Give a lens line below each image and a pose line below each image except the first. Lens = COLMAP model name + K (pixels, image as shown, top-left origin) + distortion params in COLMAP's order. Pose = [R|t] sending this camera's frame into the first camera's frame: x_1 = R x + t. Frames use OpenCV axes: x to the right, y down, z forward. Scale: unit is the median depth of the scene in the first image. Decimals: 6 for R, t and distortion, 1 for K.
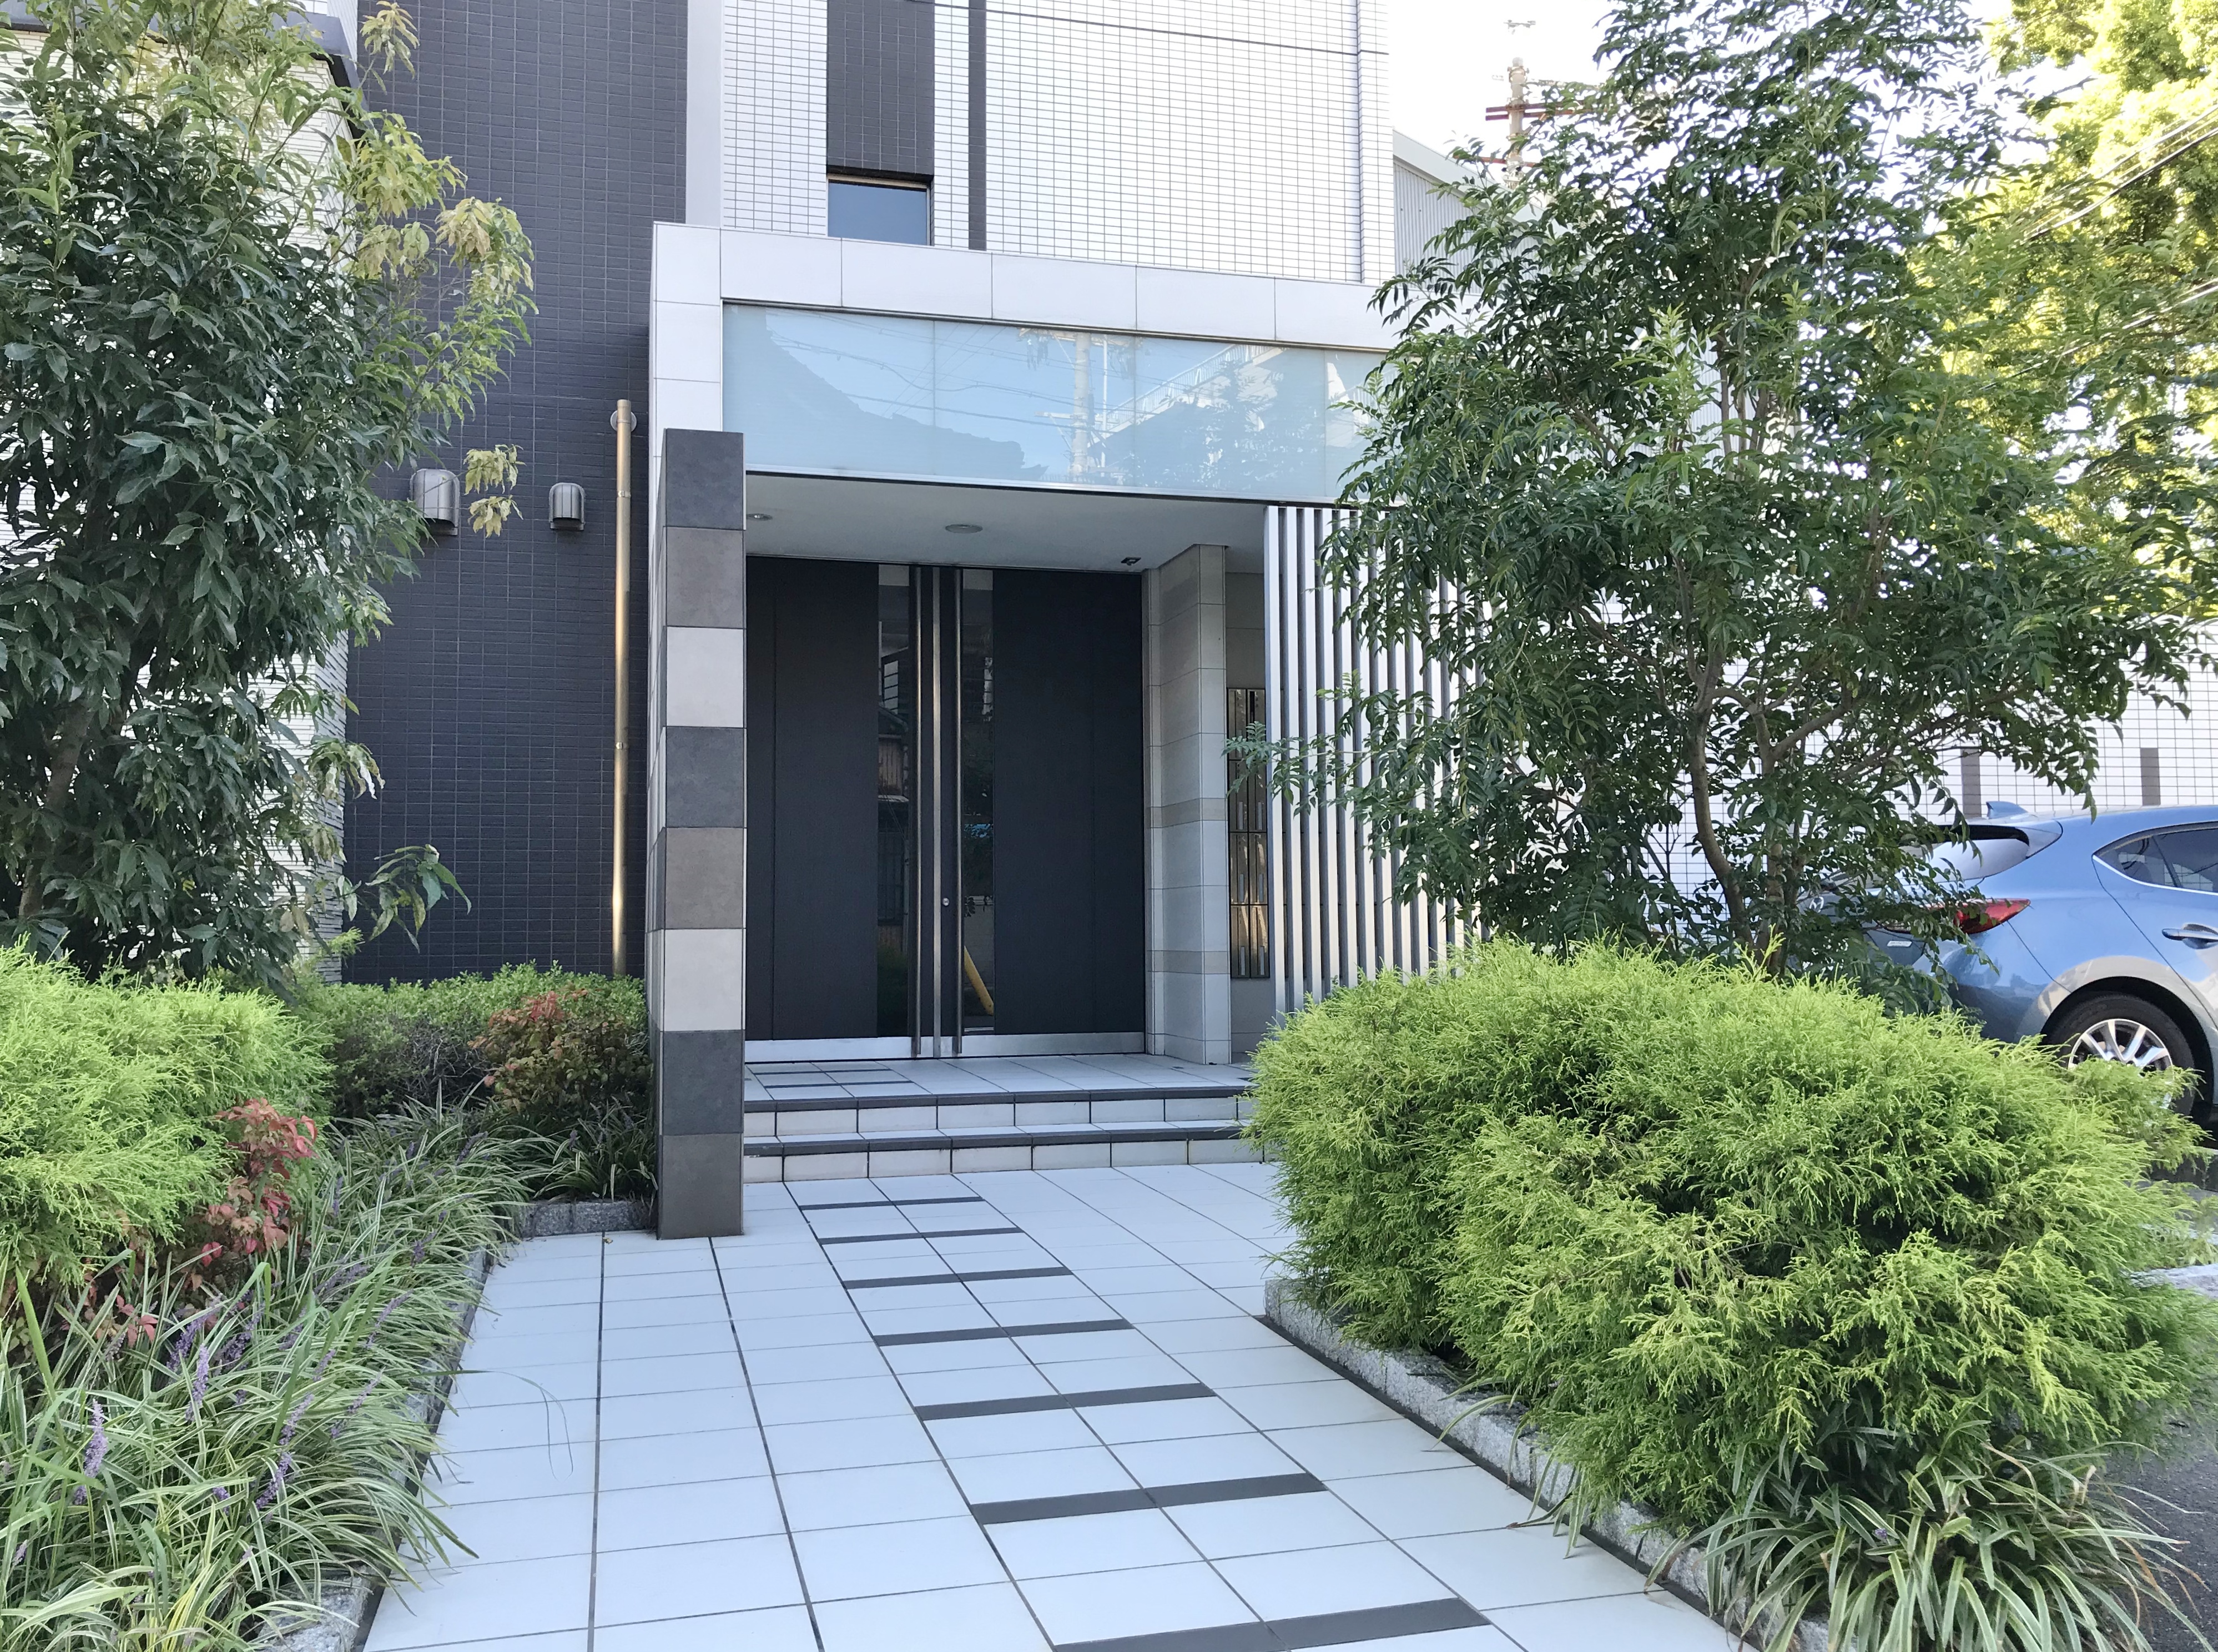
lens RADIAL K [[1787.3, 0, 1109.0], [0, 1787.3, 826.0], [0, 0, 1]] dist [0.000731, 0.000020]
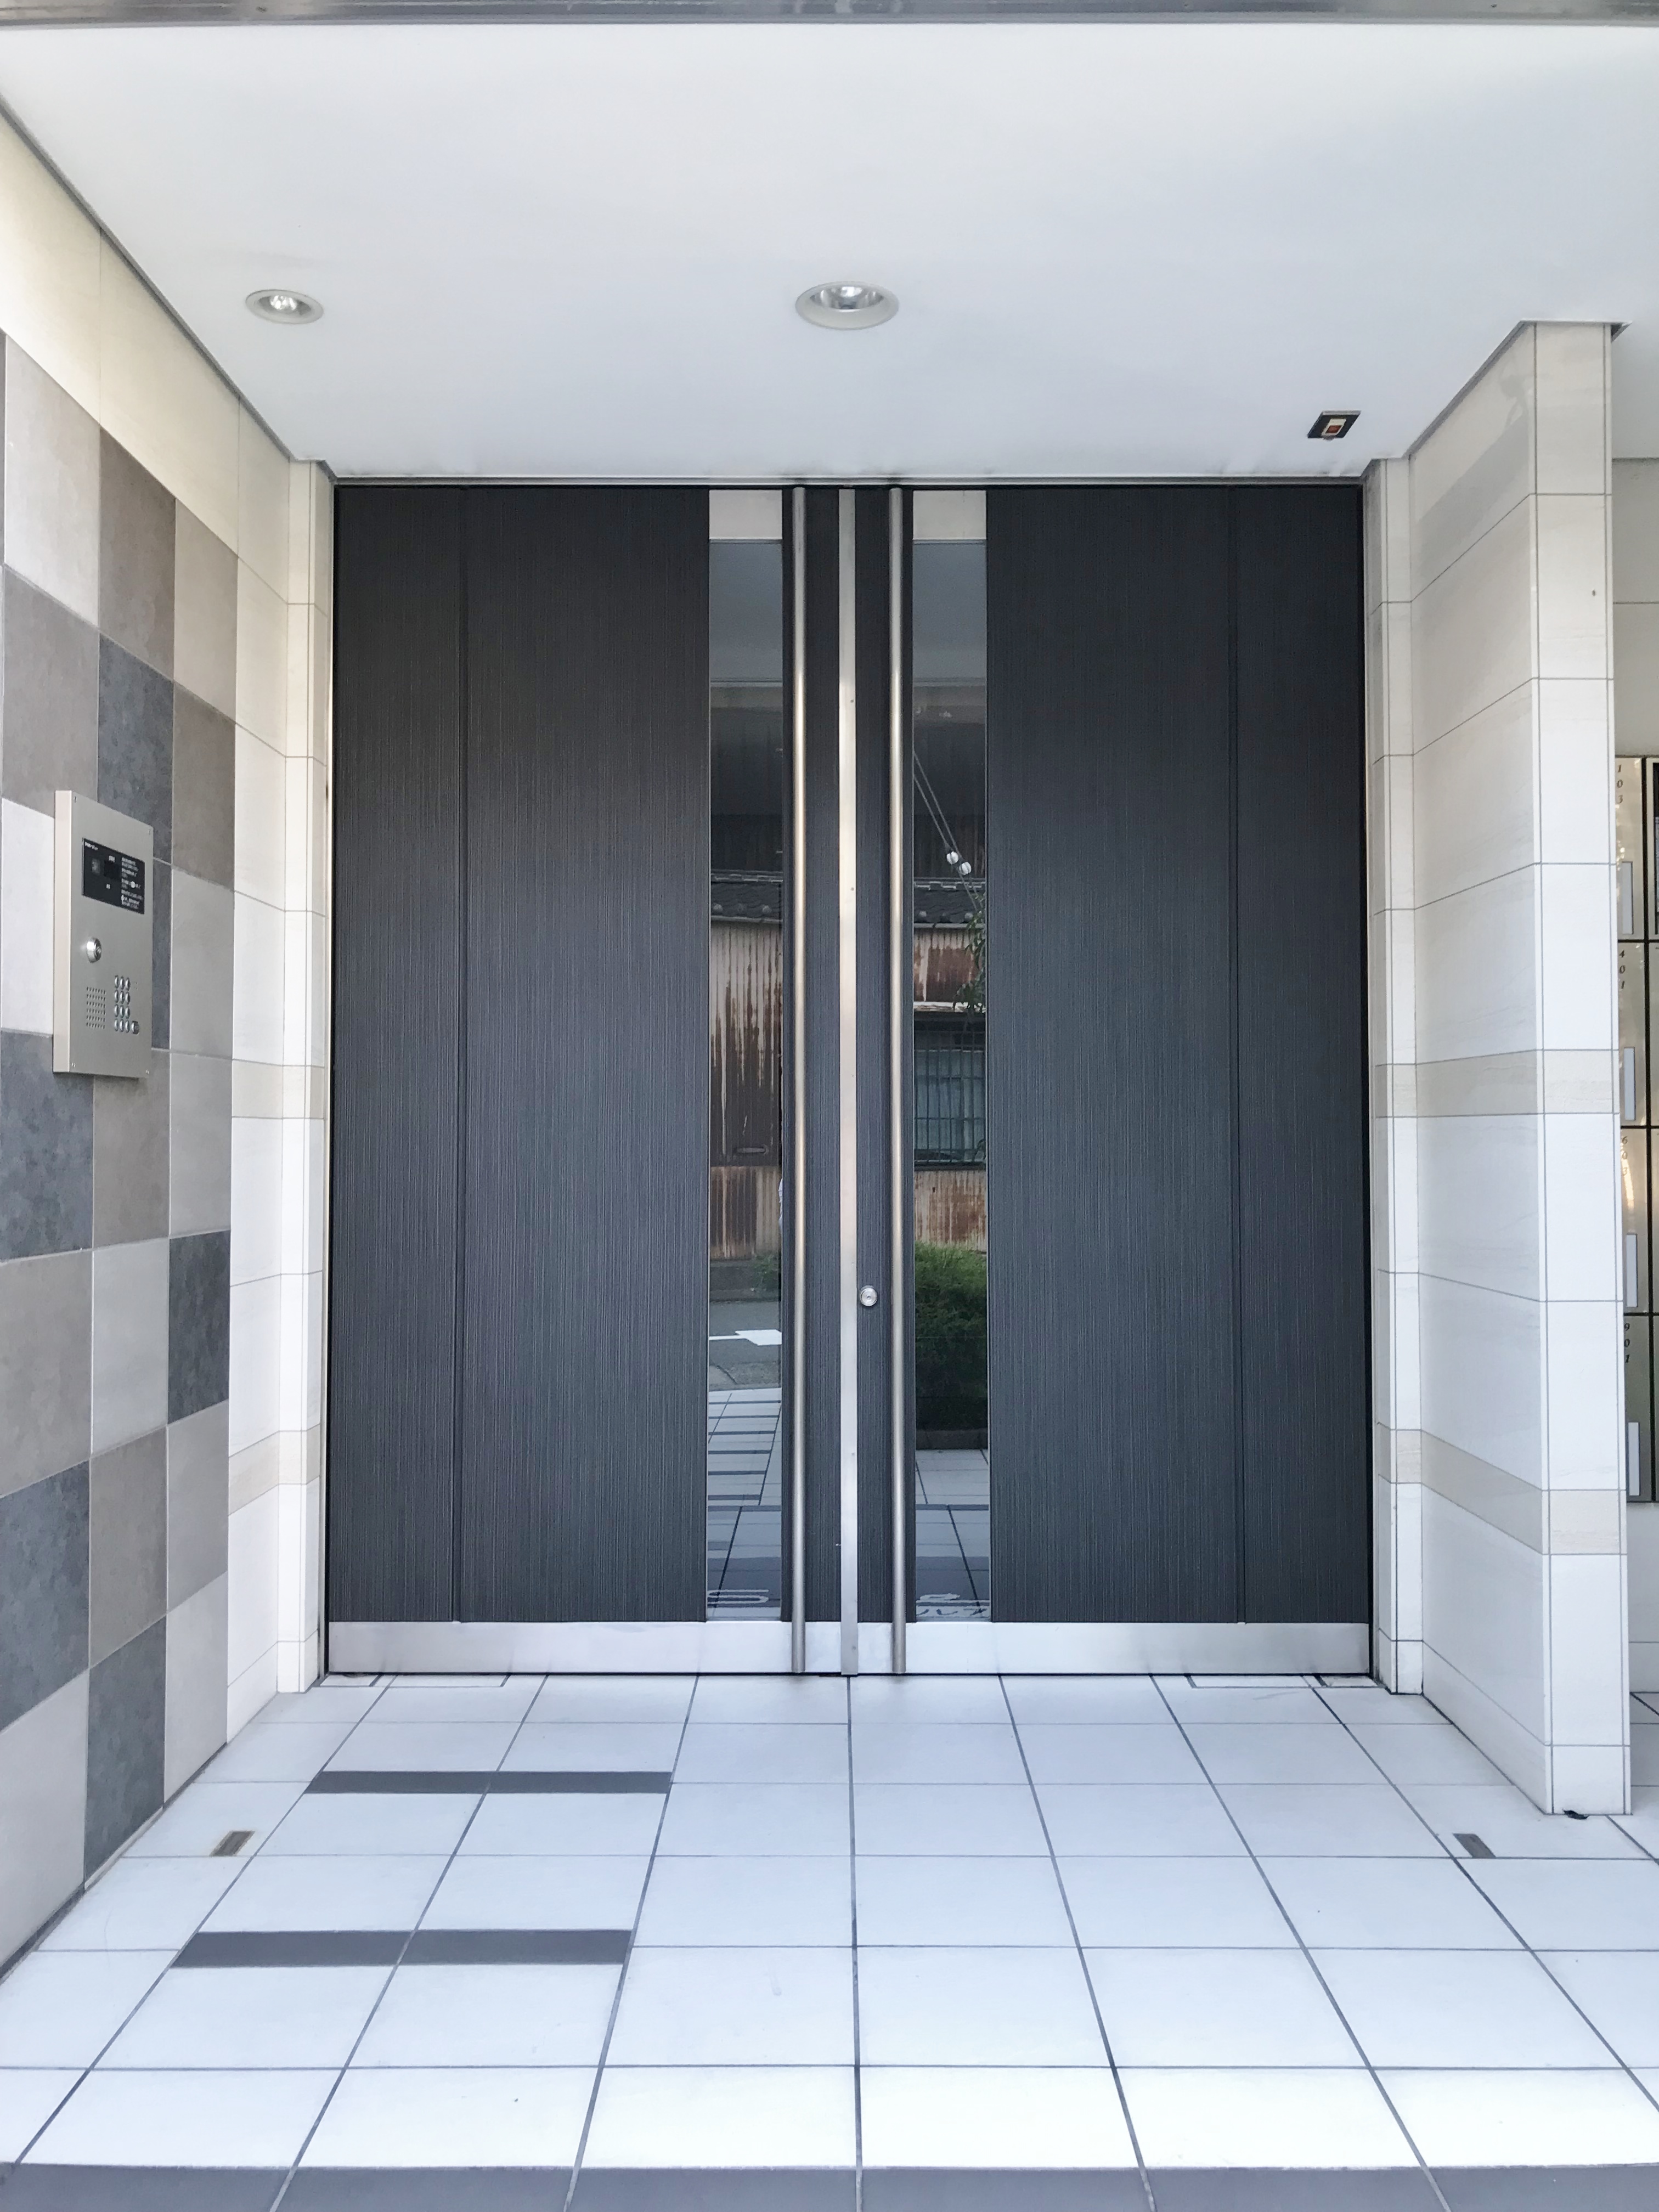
lens RADIAL K [[1831.8, 0, 829.5], [0, 1831.8, 1106.0], [0, 0, 1]] dist [-0.002657, 0.011004]
pose [[0.961956, 0.002873, -0.273191, 0.015499], [0.005561, 0.999532, 0.030093, -0.015551], [0.273149, -0.030467, 0.961489, 0.589859]]
